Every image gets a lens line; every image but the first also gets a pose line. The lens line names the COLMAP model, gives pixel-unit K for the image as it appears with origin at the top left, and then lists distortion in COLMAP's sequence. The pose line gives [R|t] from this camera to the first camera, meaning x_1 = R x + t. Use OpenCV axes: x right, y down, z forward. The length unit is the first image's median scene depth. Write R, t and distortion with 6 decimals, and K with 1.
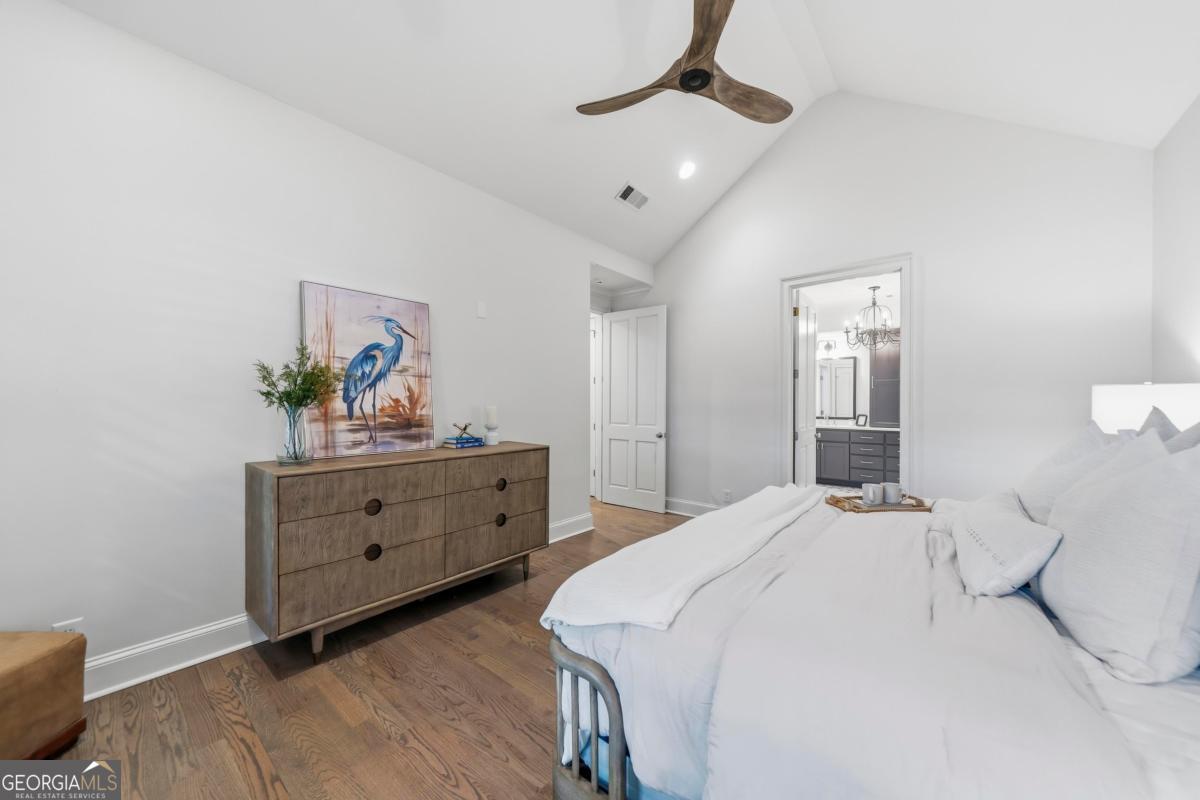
lens RADIAL K [[427.5, 0, 600.0], [0, 427.5, 400.0], [0, 0, 1]] dist [-0.000117, -0.000005]
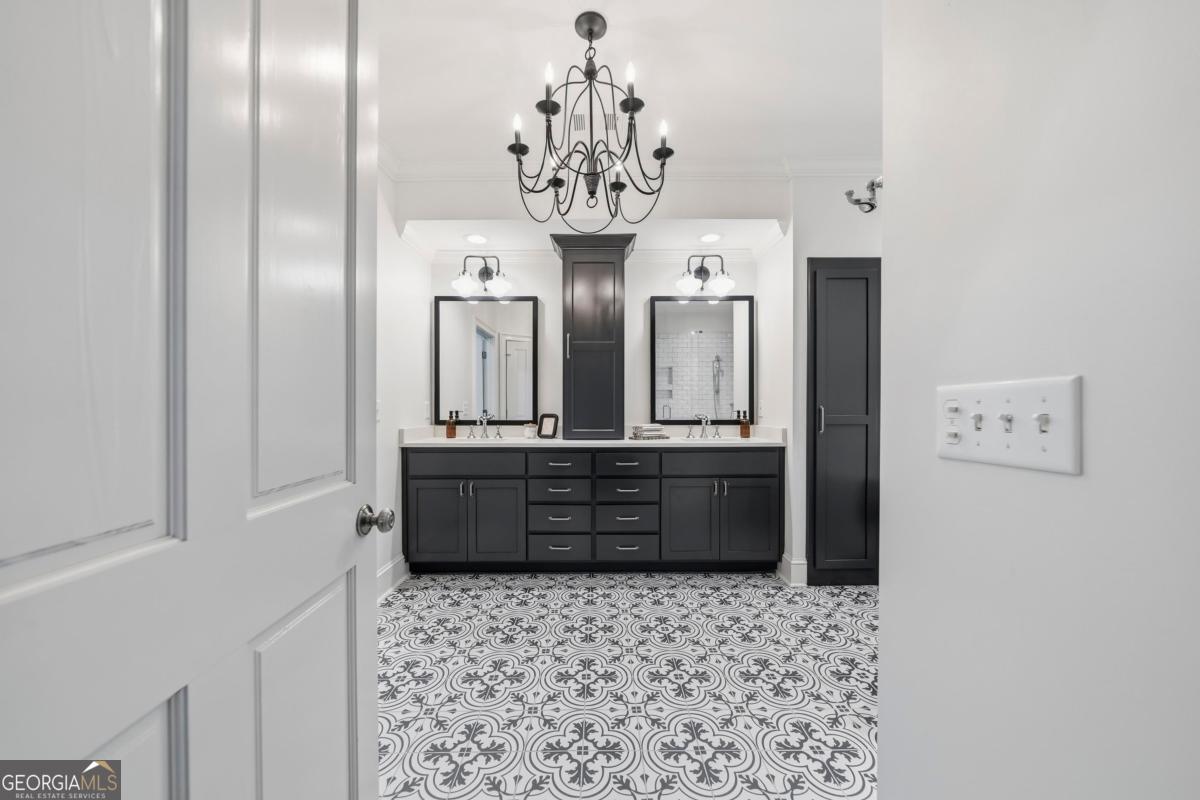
lens RADIAL K [[427.5, 0, 600.0], [0, 427.5, 400.0], [0, 0, 1]] dist [-0.000117, -0.000005]
pose [[0.763018, -0.002035, 0.646374, 0.344012], [0.005728, 0.999977, -0.003613, 0.020240], [-0.646352, 0.006460, 0.763012, 0.592342]]
